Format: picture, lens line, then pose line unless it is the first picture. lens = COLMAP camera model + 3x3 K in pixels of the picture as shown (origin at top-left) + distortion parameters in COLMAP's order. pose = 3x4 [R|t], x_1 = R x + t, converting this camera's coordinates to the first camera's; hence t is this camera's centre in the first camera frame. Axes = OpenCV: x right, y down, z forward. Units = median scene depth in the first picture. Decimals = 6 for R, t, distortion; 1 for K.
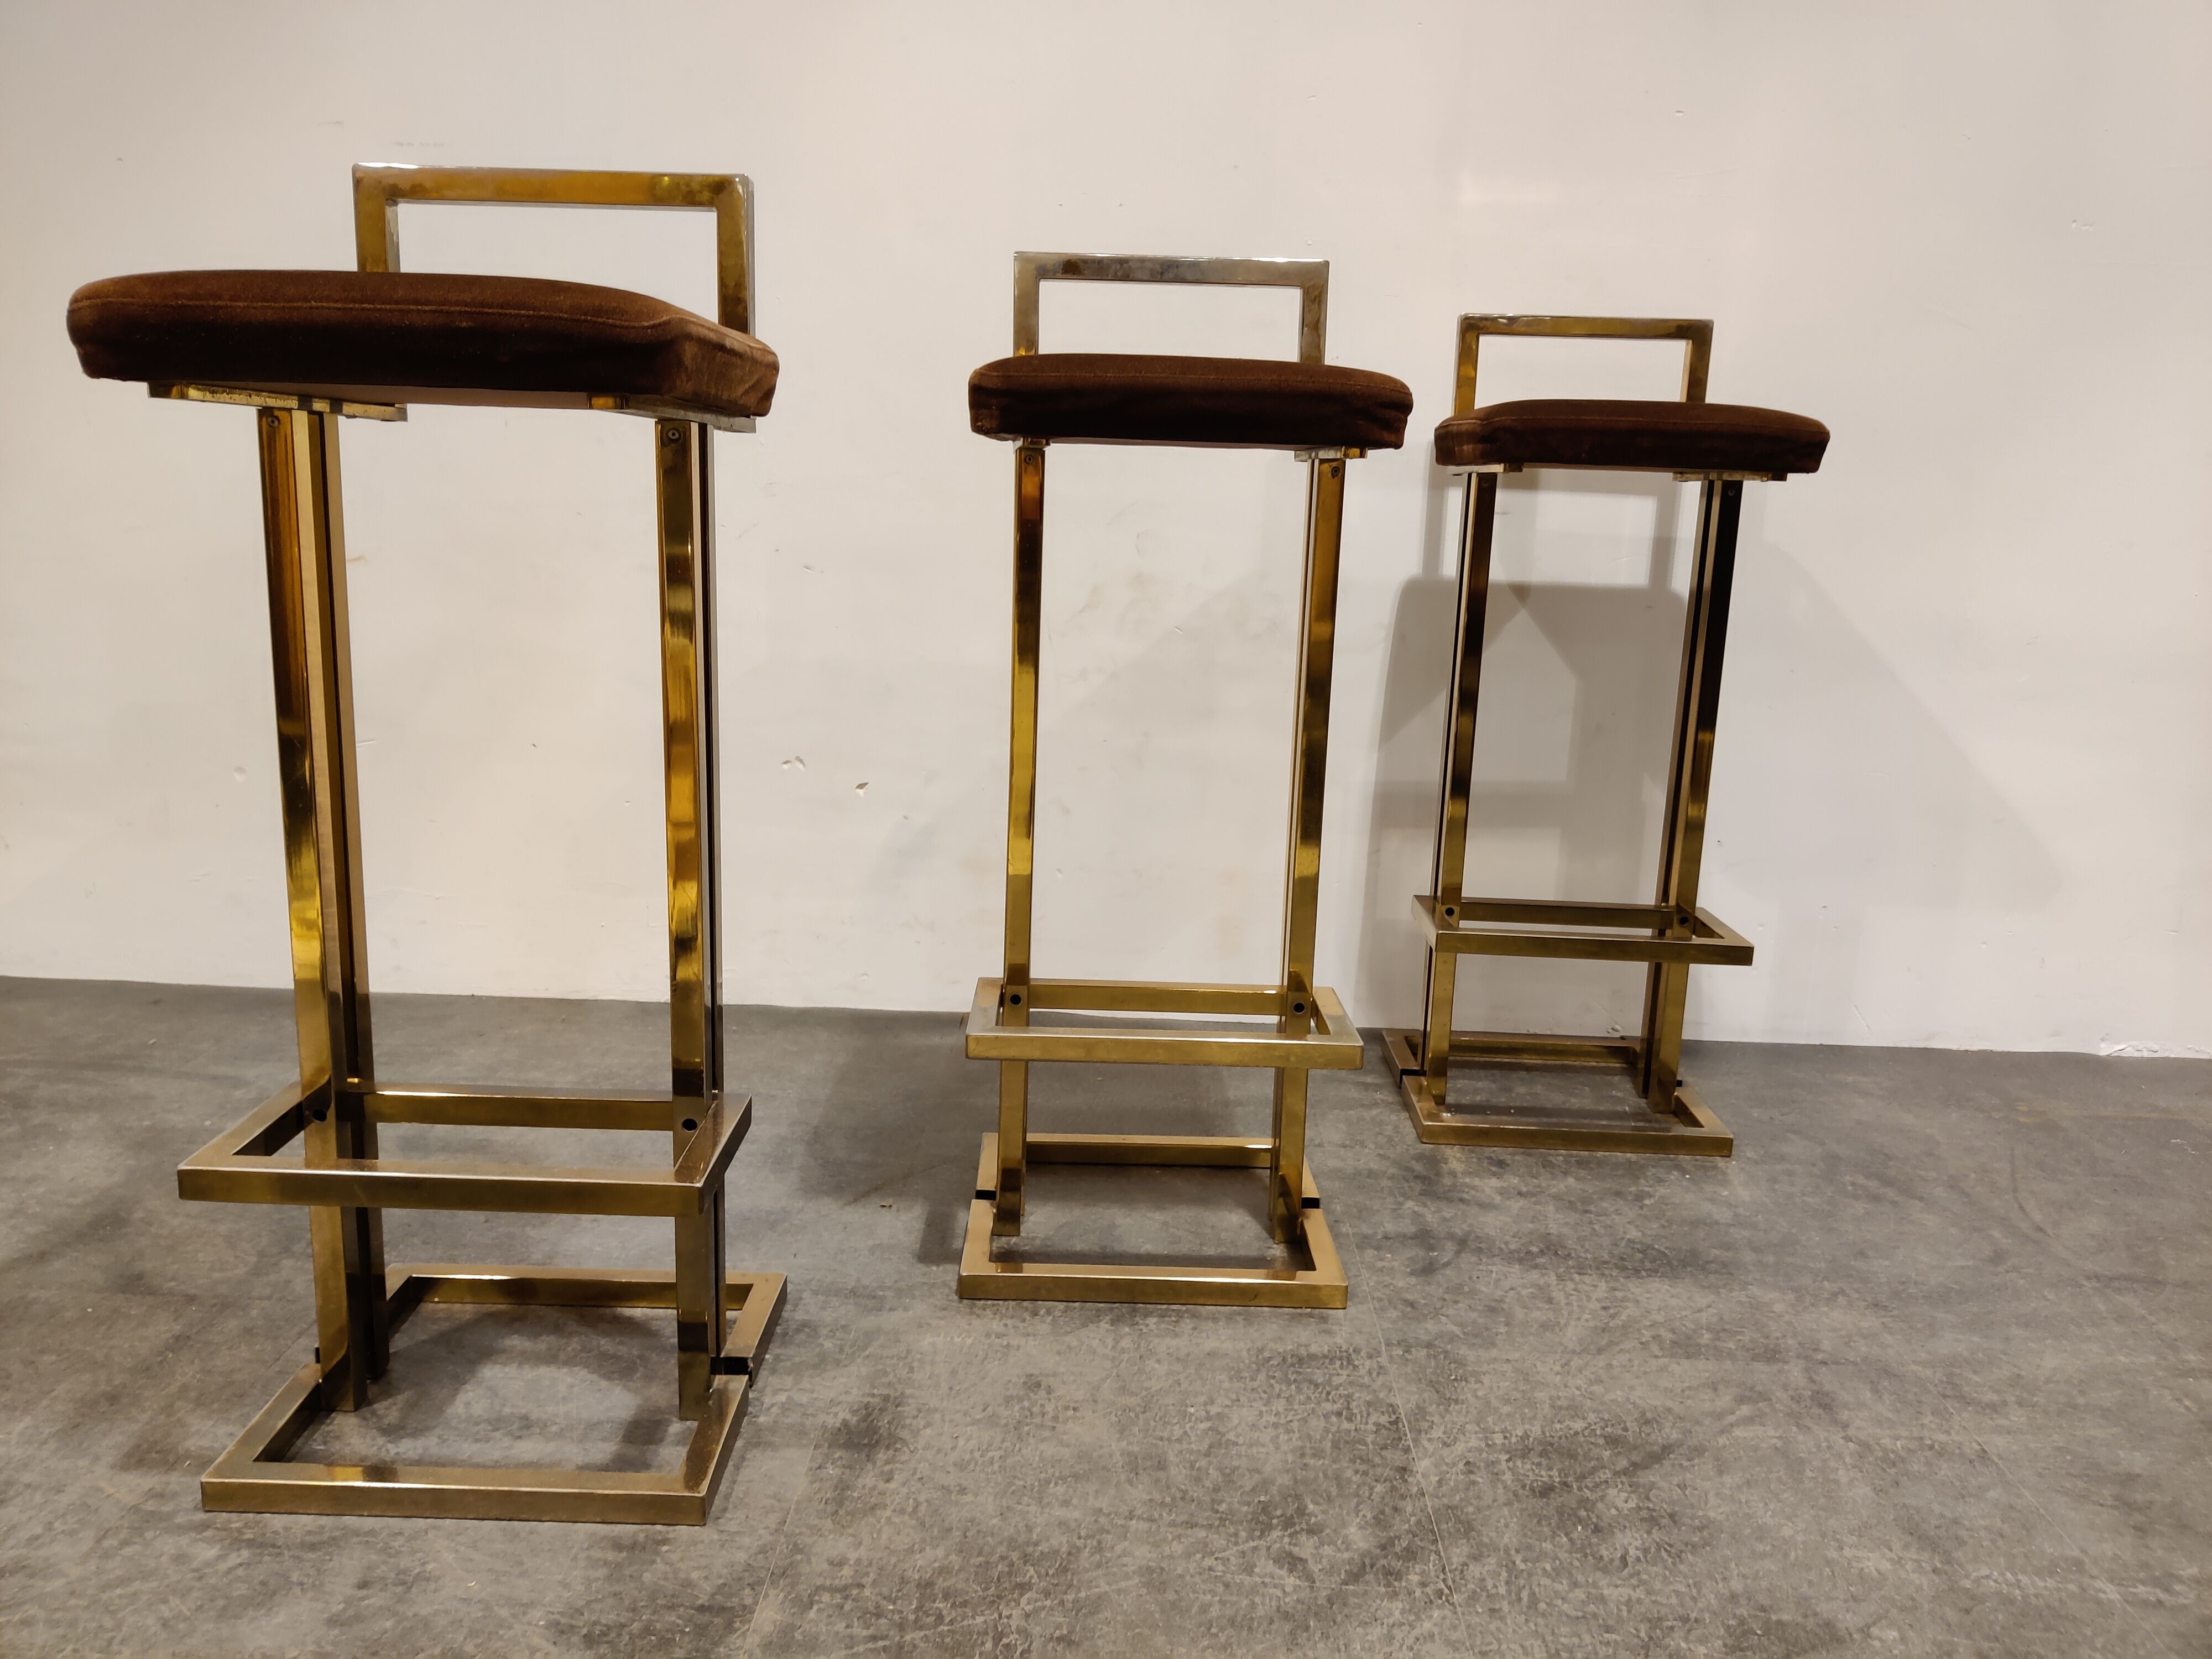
lens RADIAL K [[1714.2, 0, 1099.3], [0, 1714.2, 877.6], [0, 0, 1]] dist [-0.020322, 0.013865]
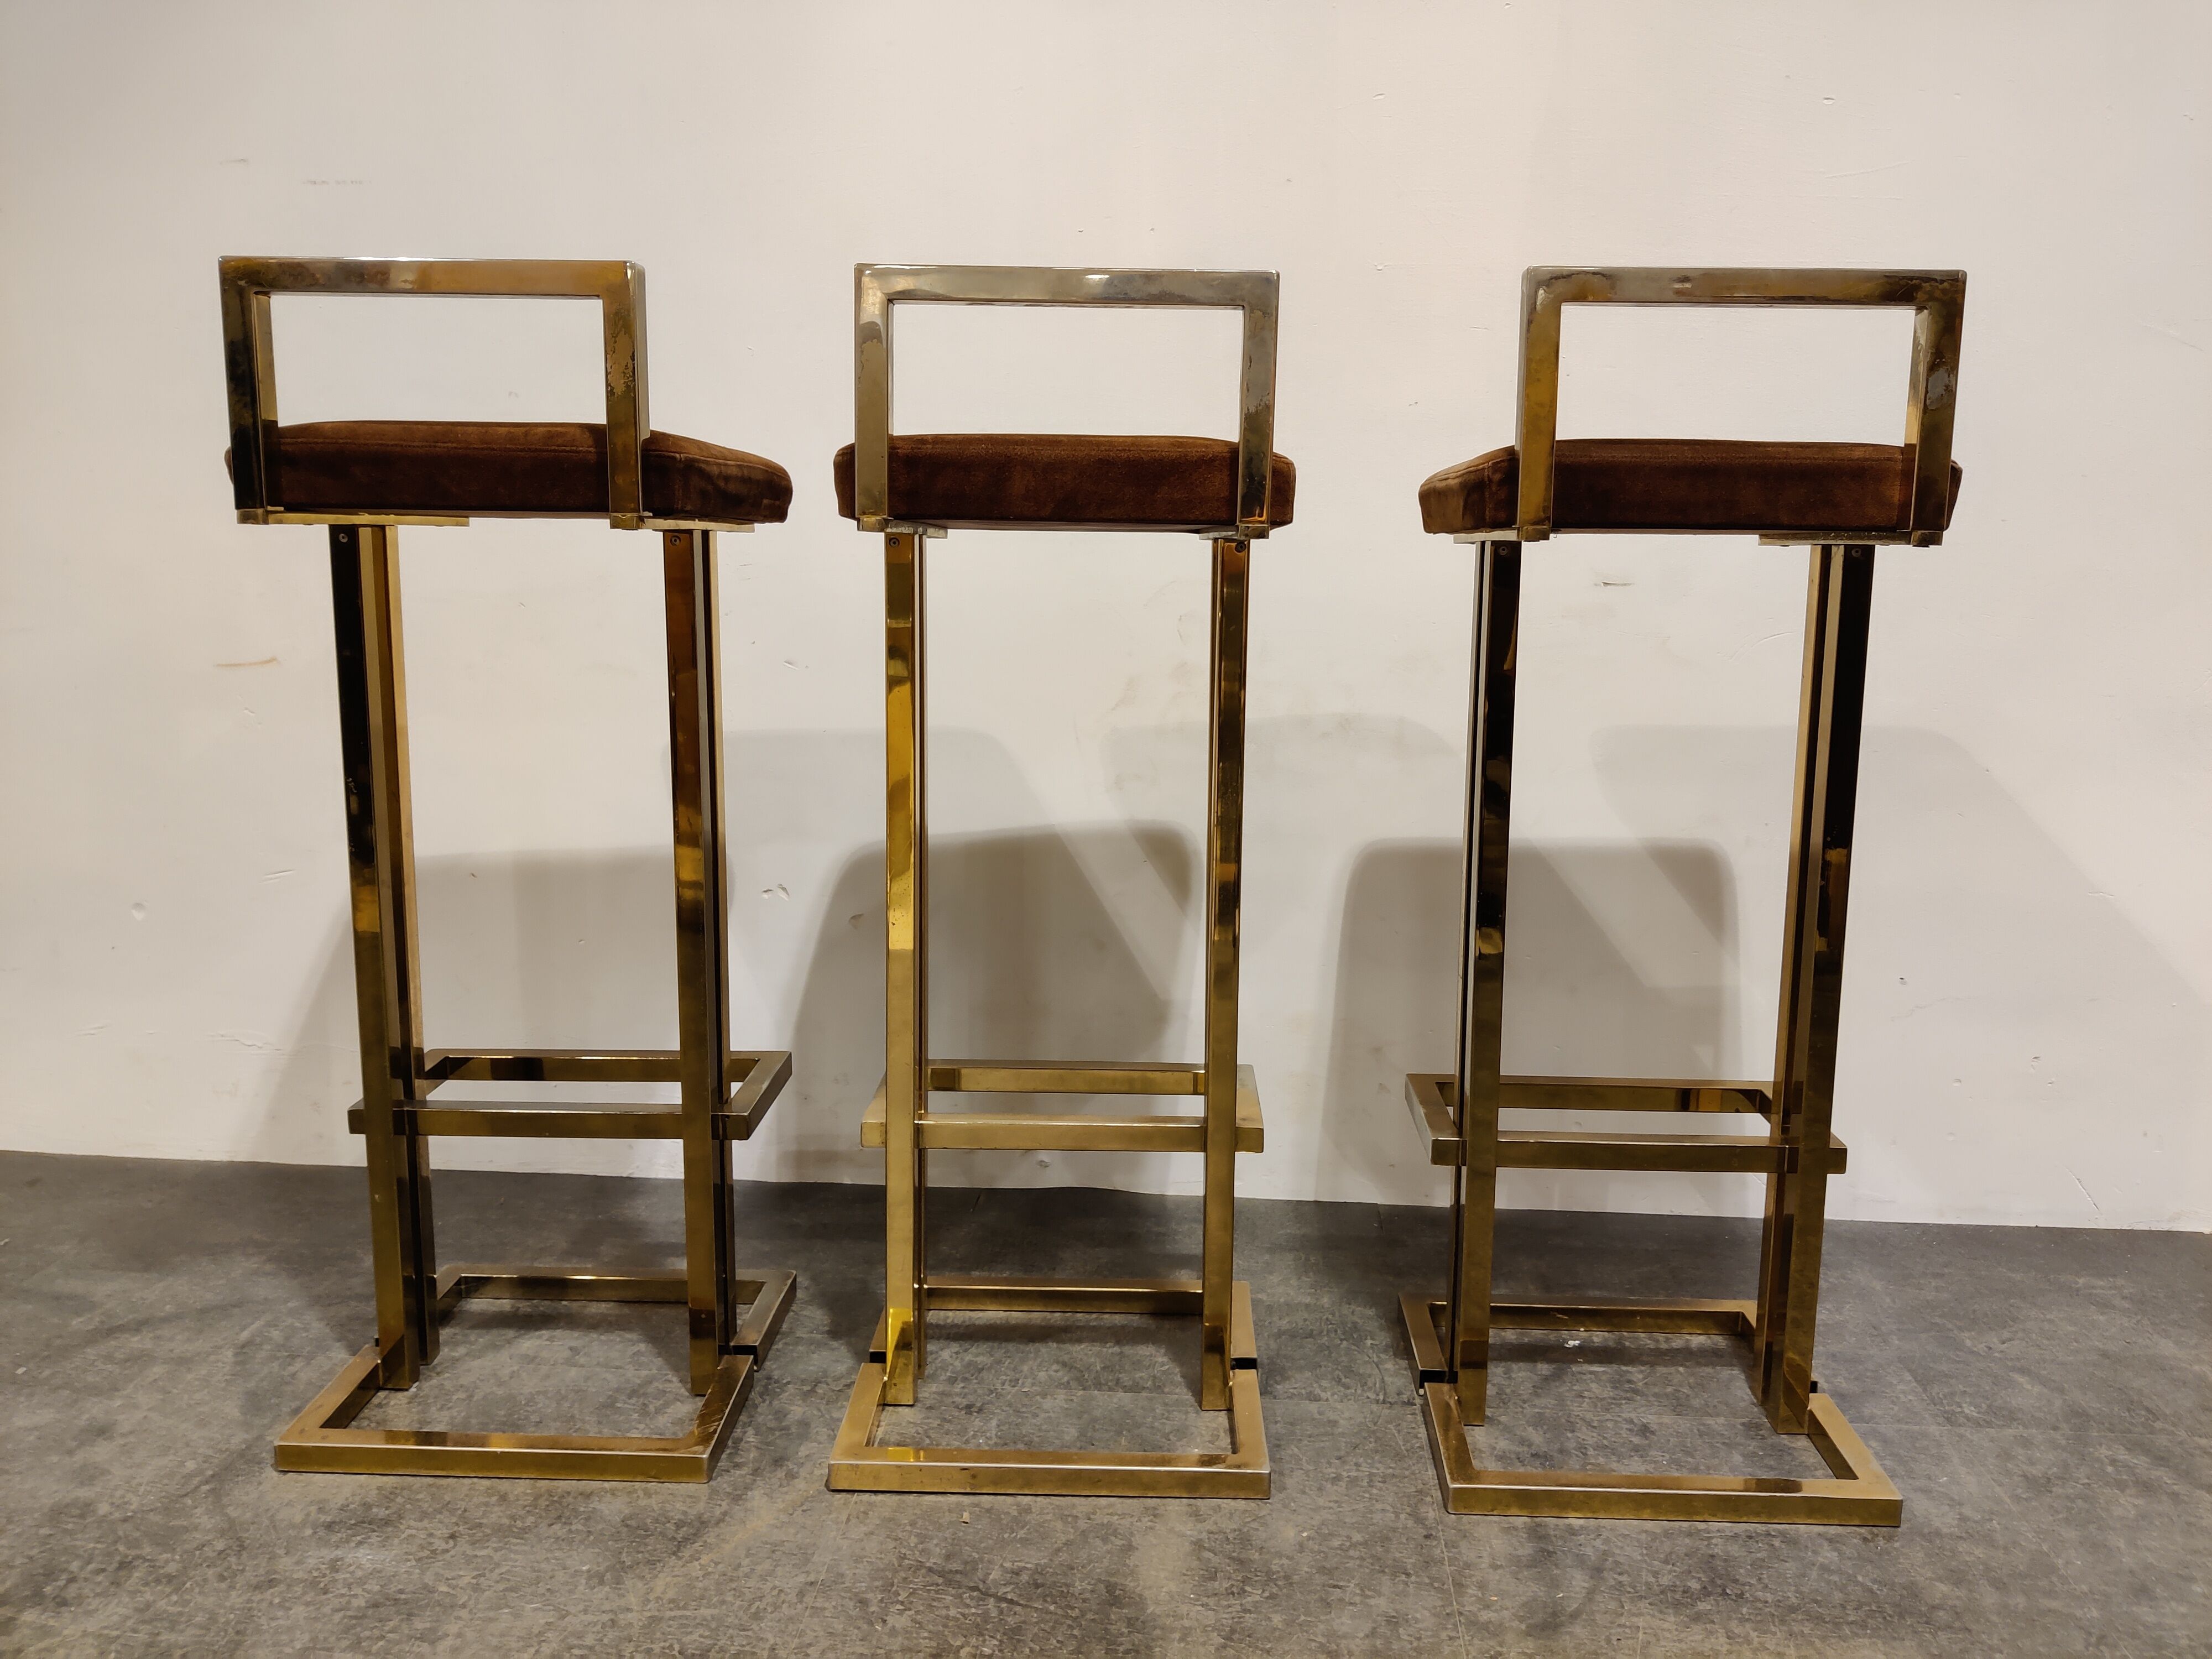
lens RADIAL K [[1714.2, 0, 1134.3], [0, 1714.2, 802.9], [0, 0, 1]] dist [-0.020322, 0.013865]
pose [[0.998875, -0.012032, -0.045866, 0.049707], [0.009015, 0.997816, -0.065433, -0.075309], [0.046553, 0.064946, 0.996802, 0.228768]]
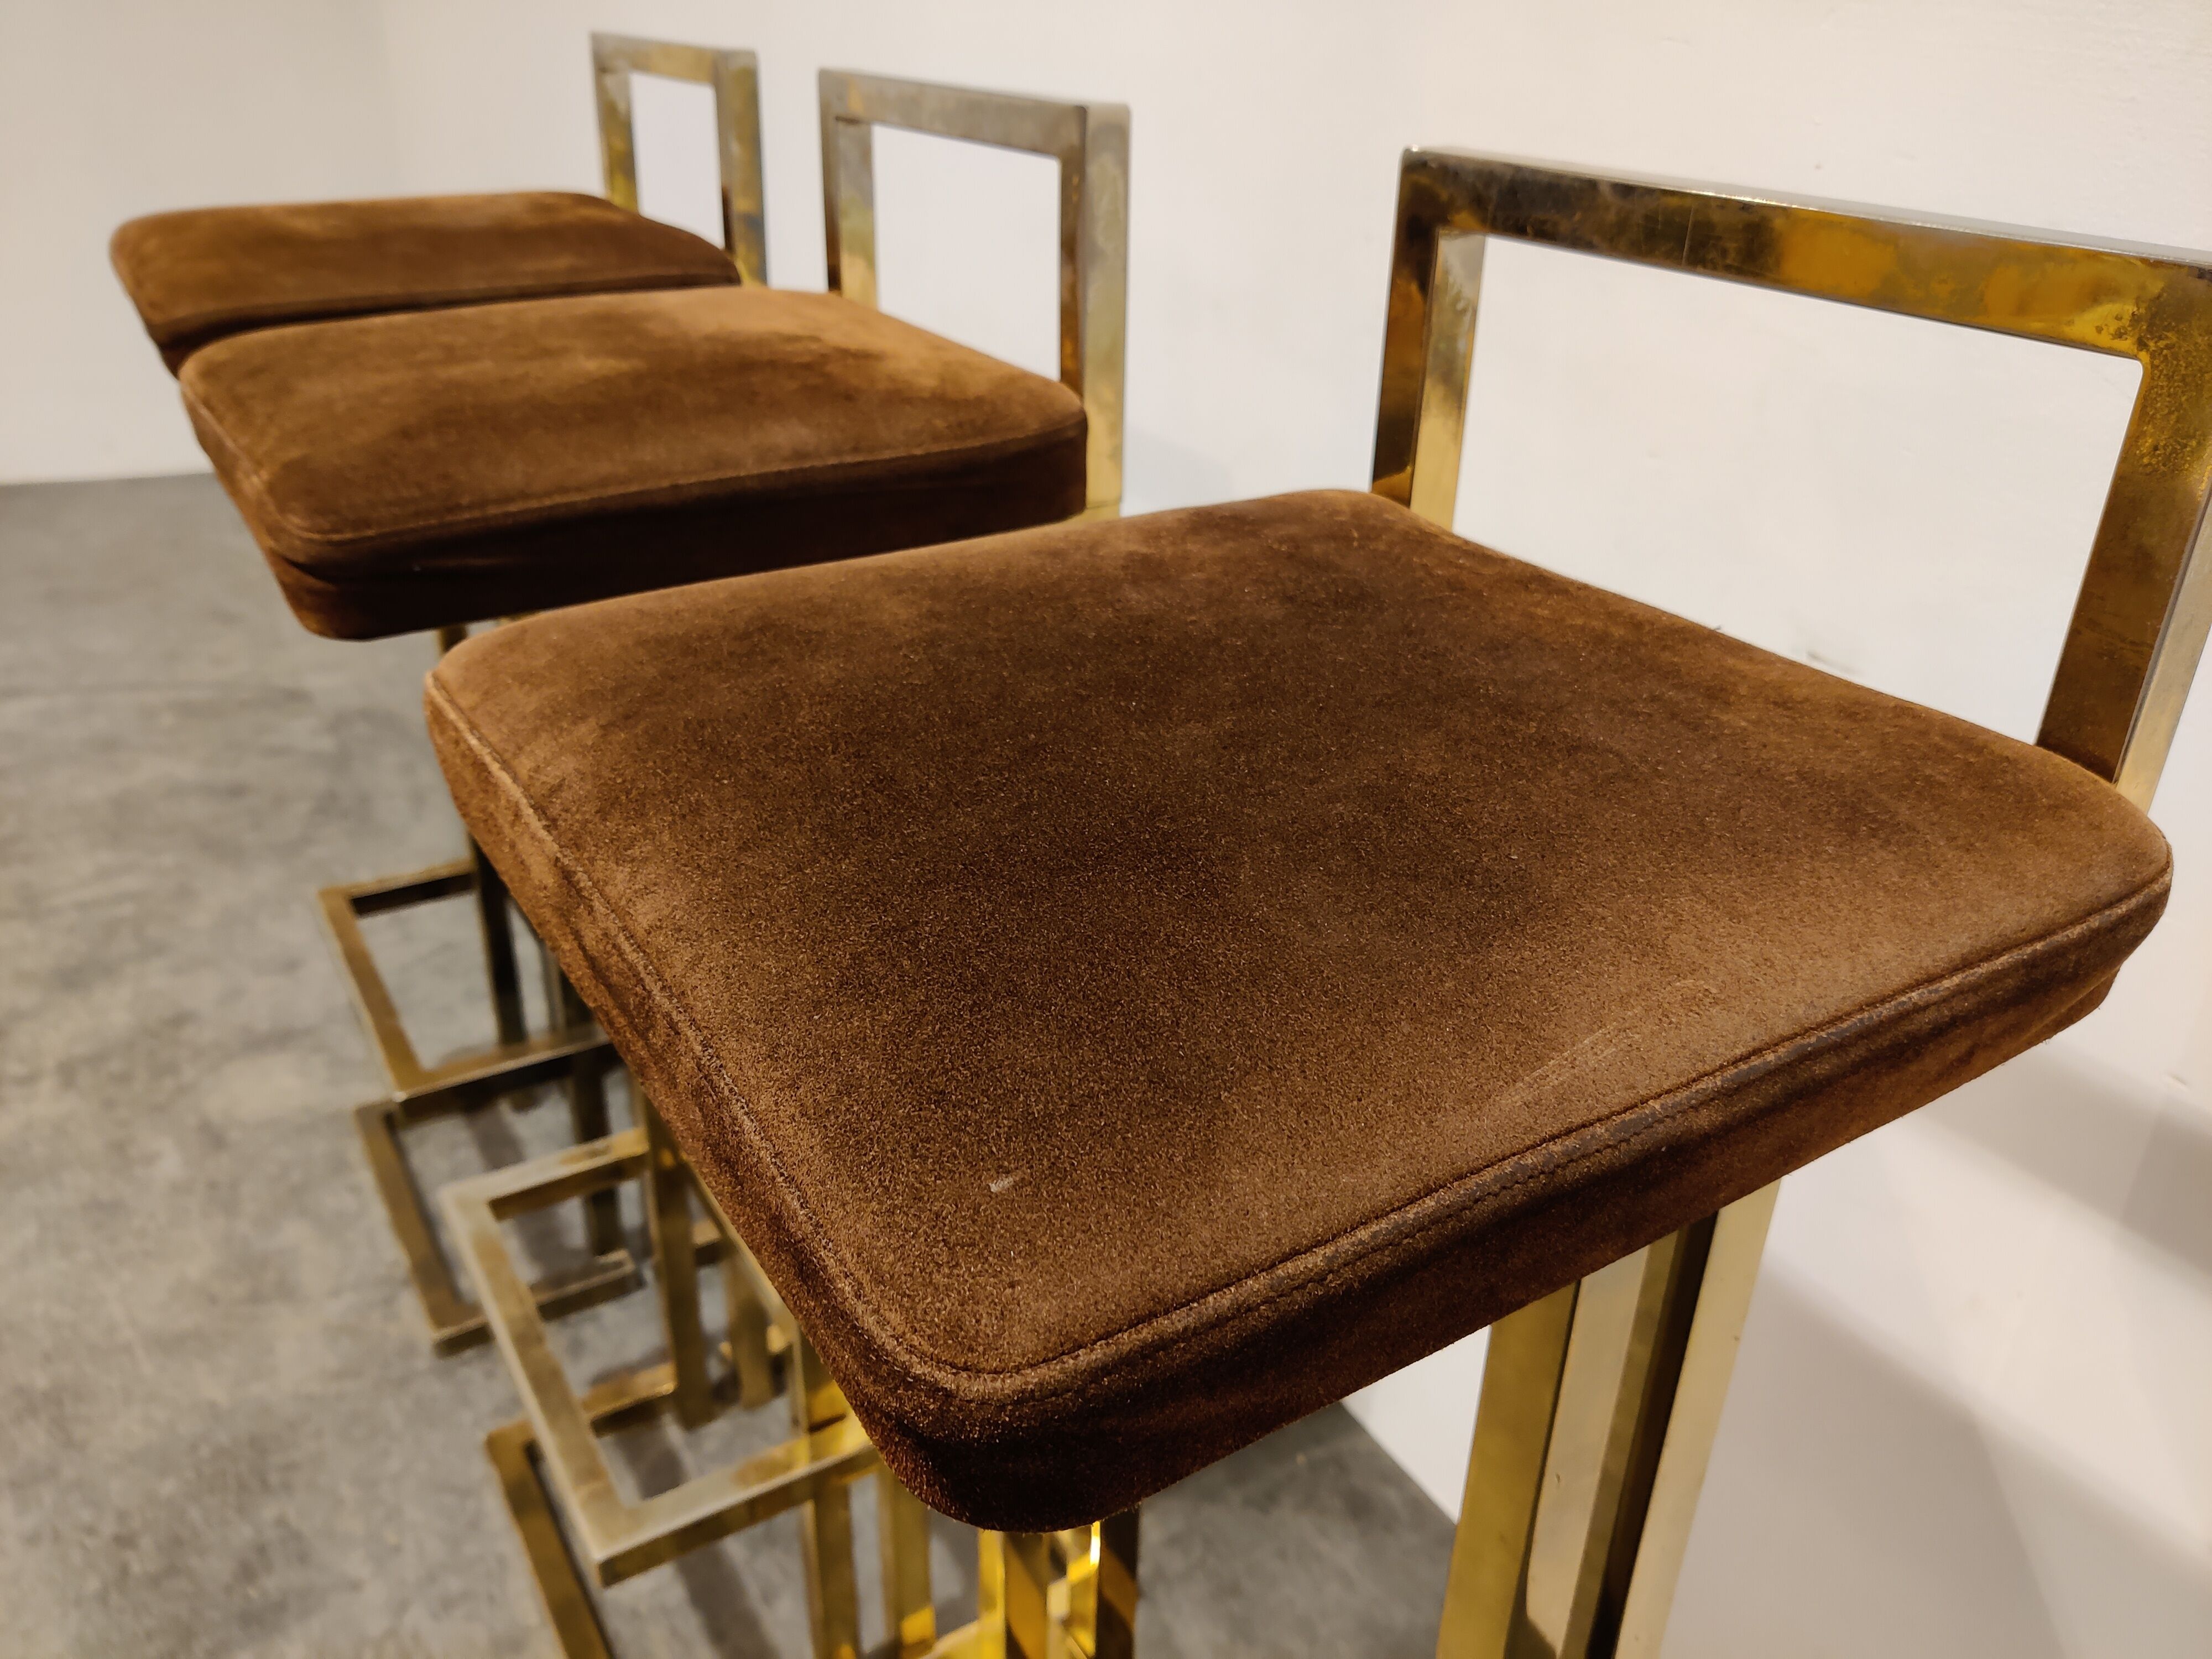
lens RADIAL K [[1714.2, 0, 1138.1], [0, 1714.2, 839.4], [0, 0, 1]] dist [-0.020322, 0.013865]
pose [[0.543509, 0.367697, -0.754584, 0.587982], [-0.198652, 0.929760, 0.309973, -0.348968], [0.815558, -0.018574, 0.578377, 0.876091]]
